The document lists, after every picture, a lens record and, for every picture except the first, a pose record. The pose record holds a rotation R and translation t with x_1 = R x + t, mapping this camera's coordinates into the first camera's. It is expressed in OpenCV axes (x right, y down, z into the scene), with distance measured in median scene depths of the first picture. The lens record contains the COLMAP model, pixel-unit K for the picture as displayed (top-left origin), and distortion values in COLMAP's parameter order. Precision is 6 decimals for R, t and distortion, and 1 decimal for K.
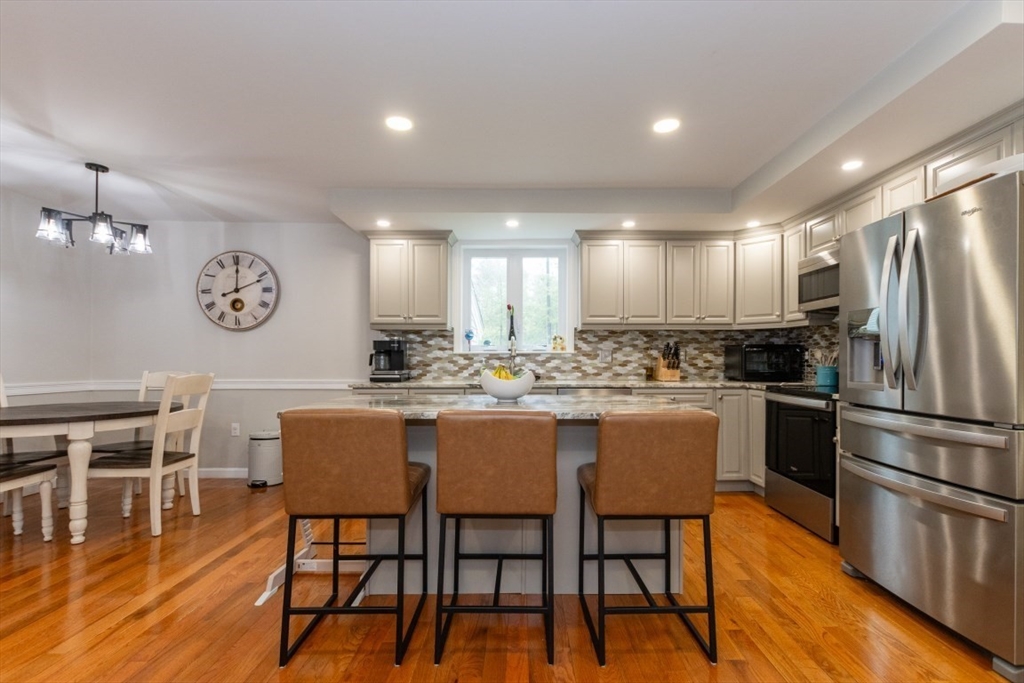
lens RADIAL K [[464.8, 0, 512.4], [0, 464.8, 351.2], [0, 0, 1]] dist [-0.004228, -0.000766]
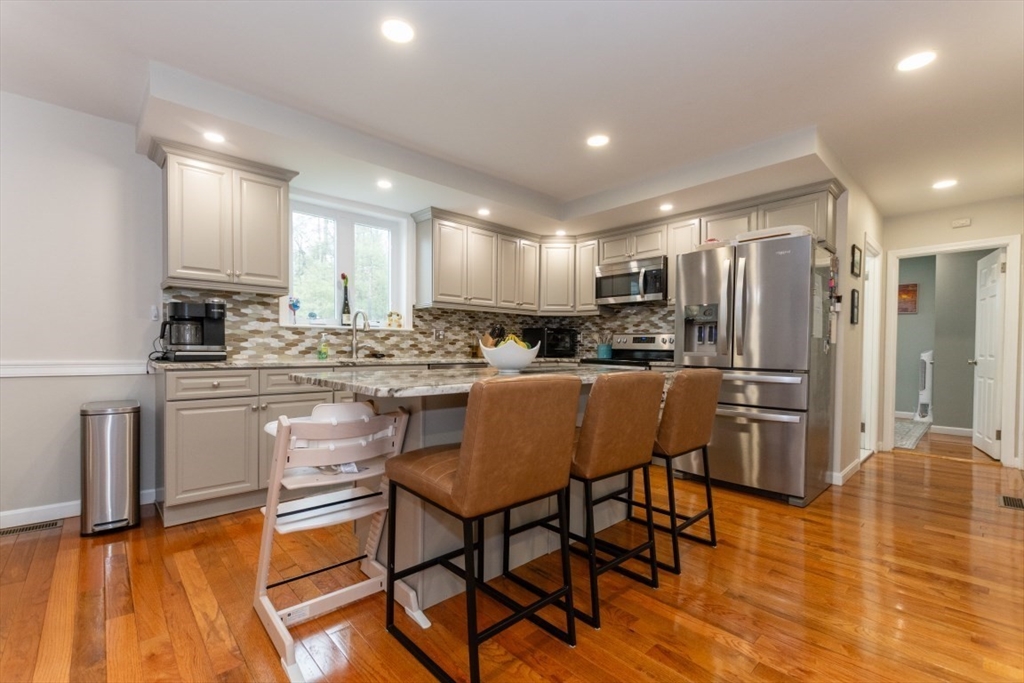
lens RADIAL K [[442.9, 0, 511.0], [0, 442.9, 348.6], [0, 0, 1]] dist [0.001714, -0.000478]
pose [[0.740562, 0.005609, 0.671964, -0.344585], [-0.021370, 0.999656, 0.015207, 0.023804], [-0.671648, -0.025622, 0.740427, 0.160443]]
